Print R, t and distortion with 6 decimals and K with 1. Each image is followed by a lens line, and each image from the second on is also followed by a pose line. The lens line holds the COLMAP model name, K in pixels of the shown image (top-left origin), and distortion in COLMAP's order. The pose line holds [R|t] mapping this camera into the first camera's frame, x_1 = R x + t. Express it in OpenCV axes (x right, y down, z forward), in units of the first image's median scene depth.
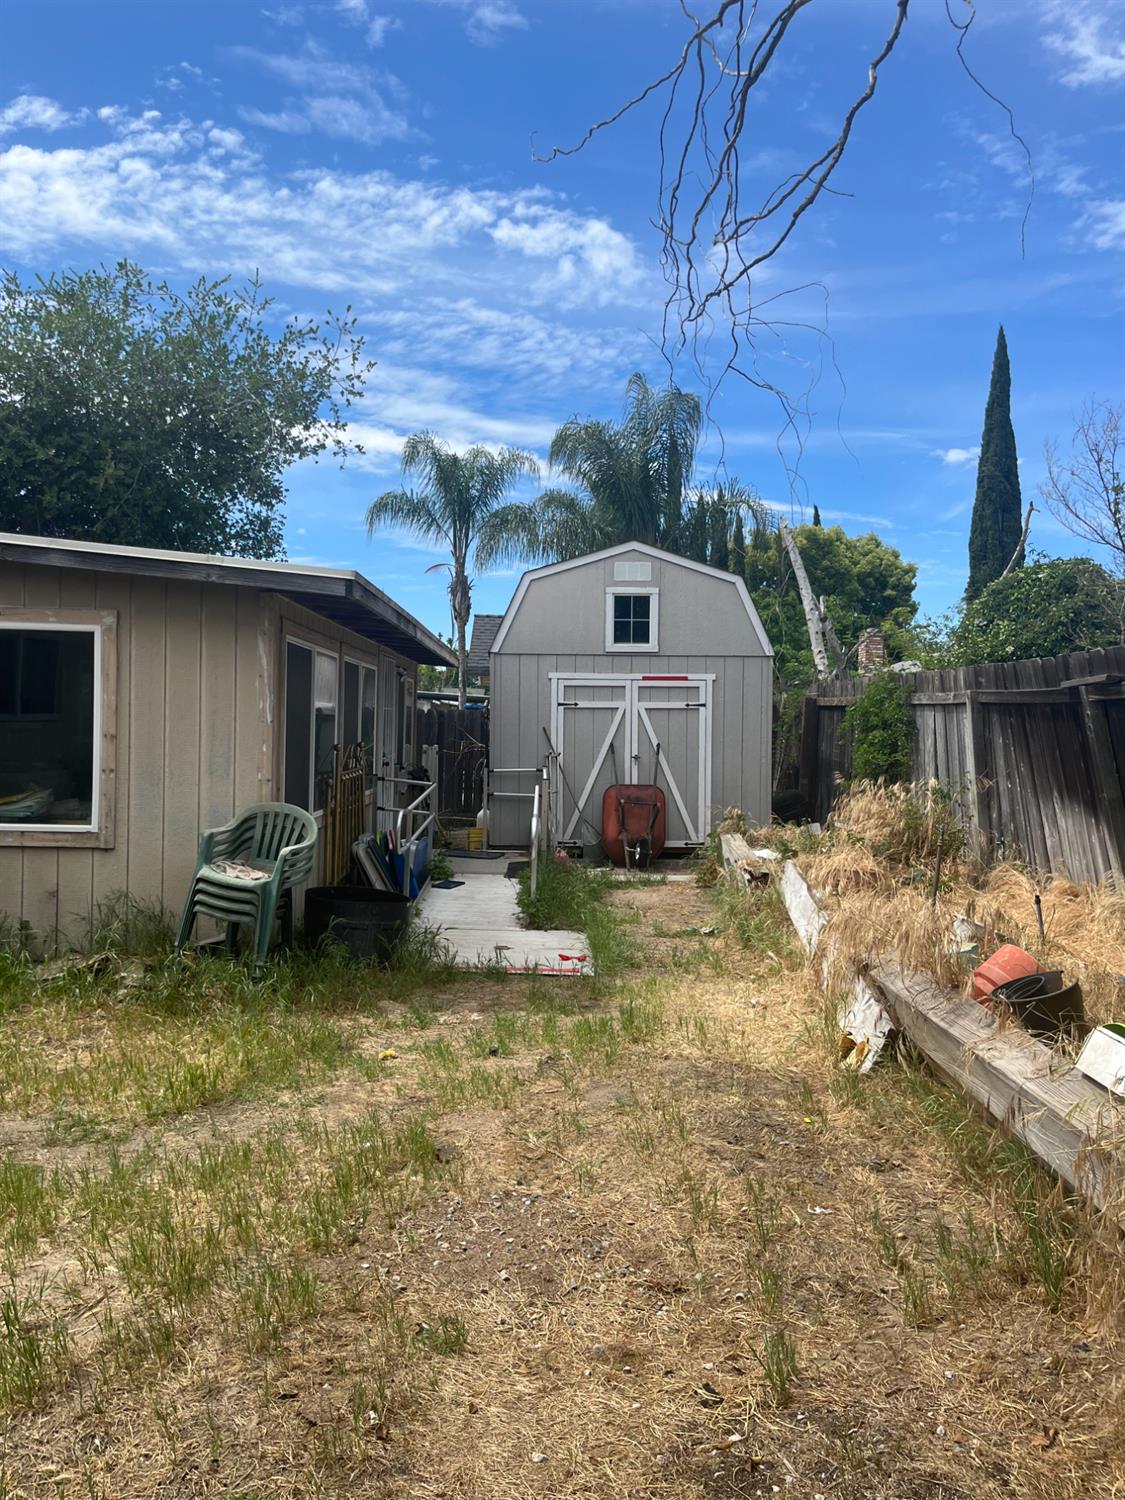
lens RADIAL K [[1126.9, 0, 538.9], [0, 1126.9, 758.3], [0, 0, 1]] dist [0.058182, -0.060731]
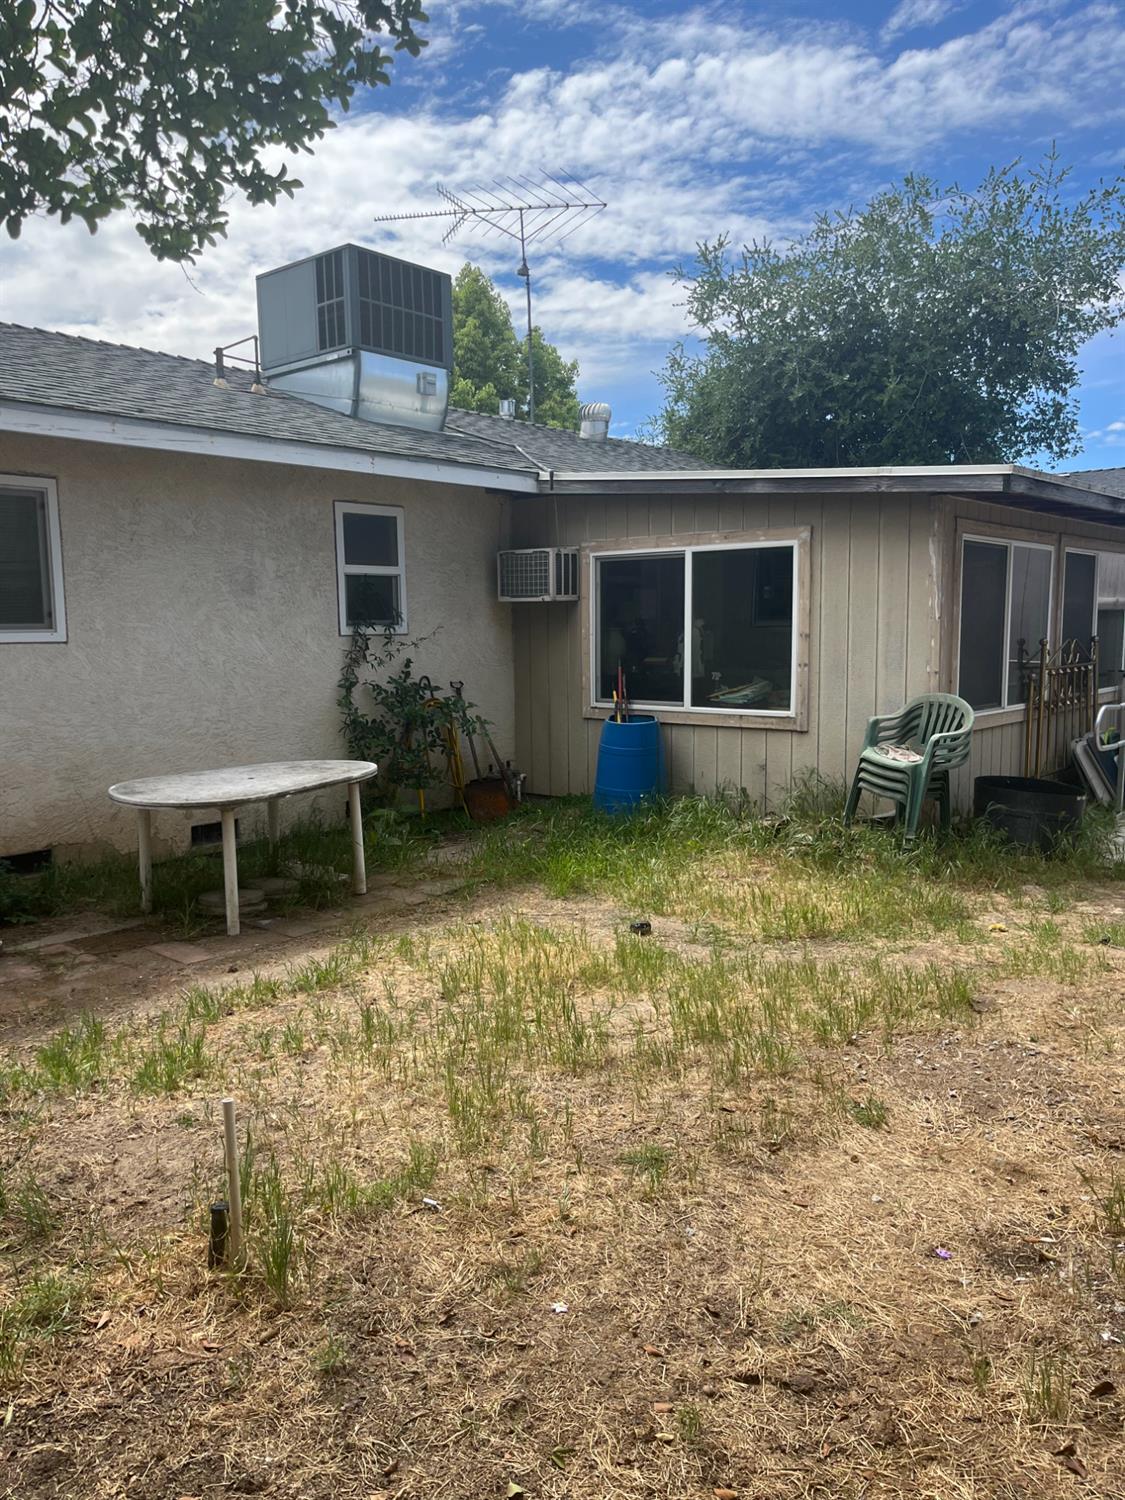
lens RADIAL K [[1126.9, 0, 568.9], [0, 1126.9, 765.0], [0, 0, 1]] dist [0.058182, -0.060731]
pose [[0.757557, 0.050417, -0.650819, 0.218639], [0.008088, 0.996211, 0.086589, 0.011675], [0.652719, -0.070860, 0.754279, -0.052084]]
